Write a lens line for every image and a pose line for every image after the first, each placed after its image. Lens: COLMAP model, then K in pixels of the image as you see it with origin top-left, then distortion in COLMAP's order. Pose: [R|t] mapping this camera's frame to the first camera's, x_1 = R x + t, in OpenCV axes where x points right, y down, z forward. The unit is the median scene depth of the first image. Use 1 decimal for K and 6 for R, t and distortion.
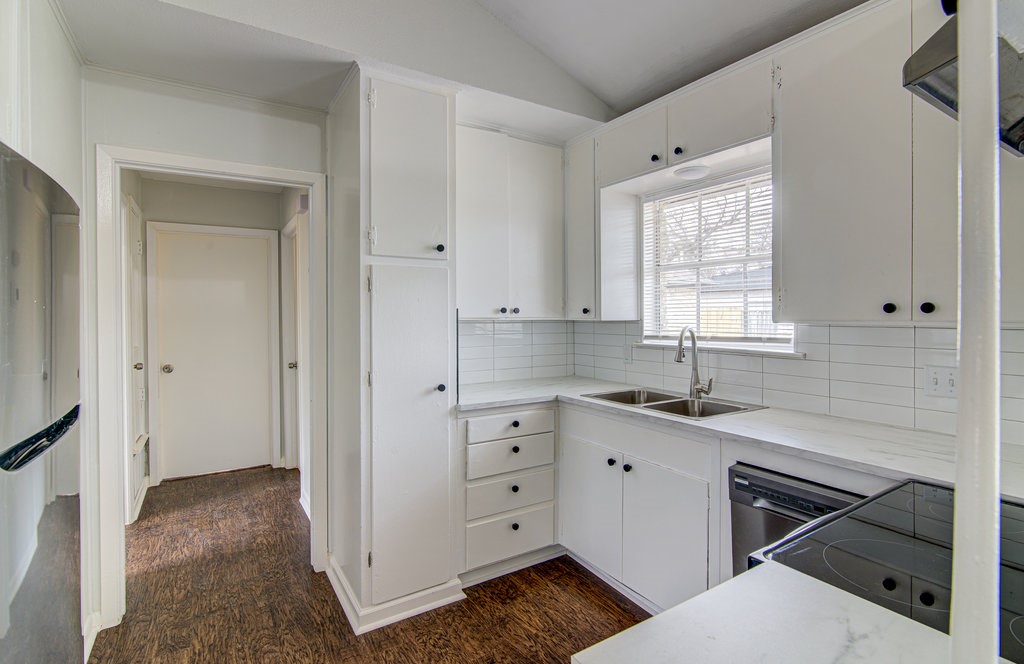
lens RADIAL K [[500.4, 0, 514.5], [0, 500.4, 317.4], [0, 0, 1]] dist [-0.012586, -0.000092]
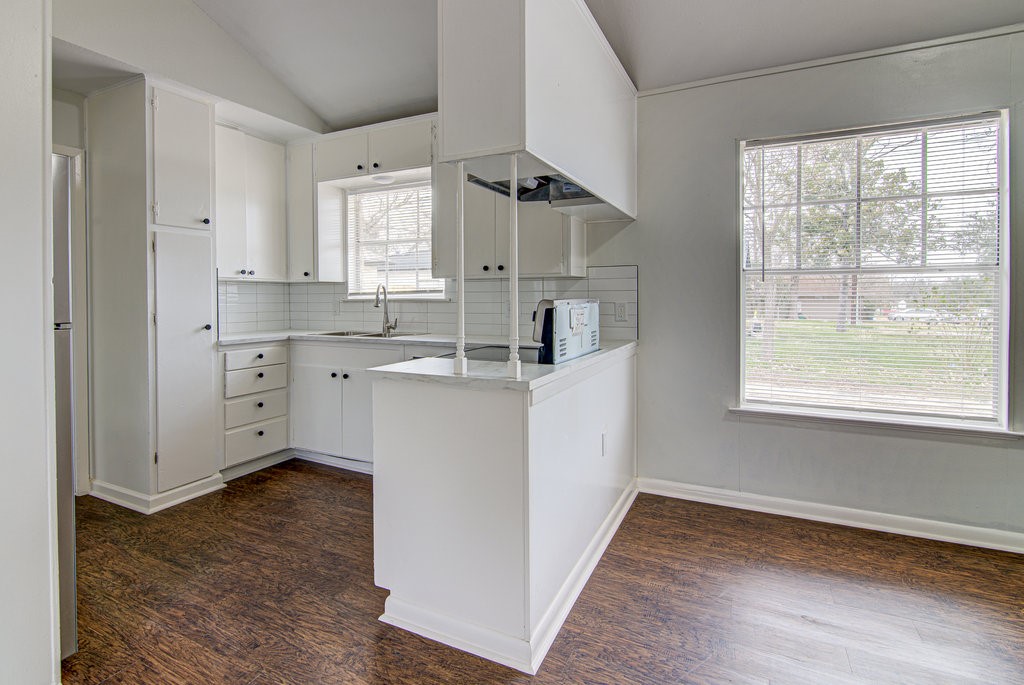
lens RADIAL K [[550.8, 0, 437.6], [0, 550.8, 301.2], [0, 0, 1]] dist [-0.003648, -0.000665]
pose [[0.891300, -0.006527, 0.453368, -0.239418], [0.005525, 0.999978, 0.003536, 0.063802], [-0.453381, -0.000647, 0.891317, -0.516293]]
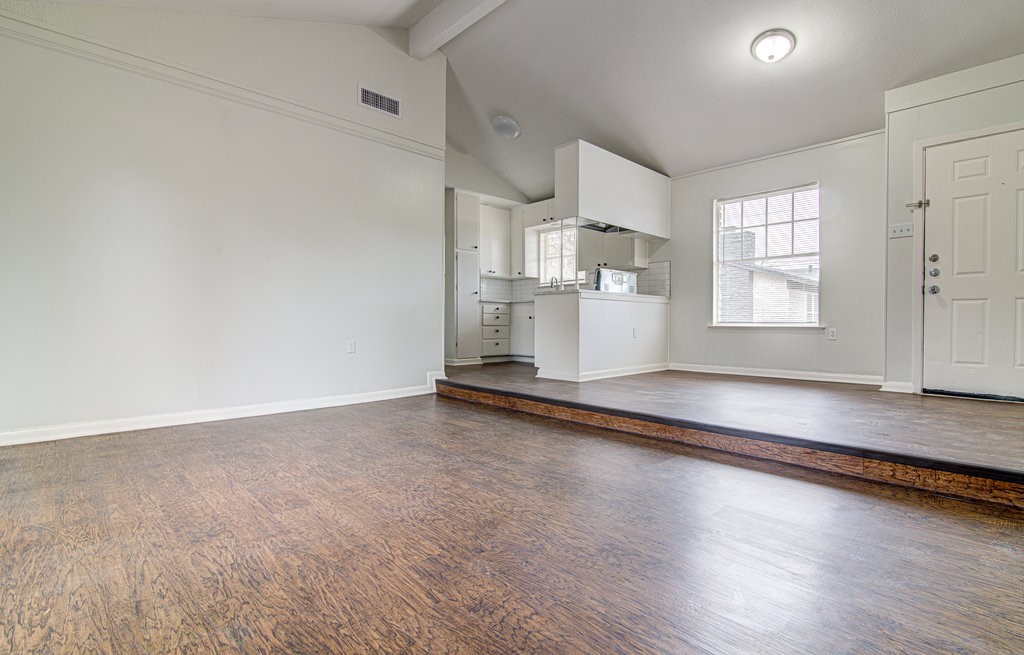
lens RADIAL K [[479.2, 0, 512.0], [0, 479.2, 327.5], [0, 0, 1]] dist [-0.000542, -0.000101]
pose [[0.981552, 0.002141, 0.191185, -0.447149], [-0.003214, 0.999981, 0.005300, 0.305552], [-0.191170, -0.005816, 0.981540, -1.749532]]
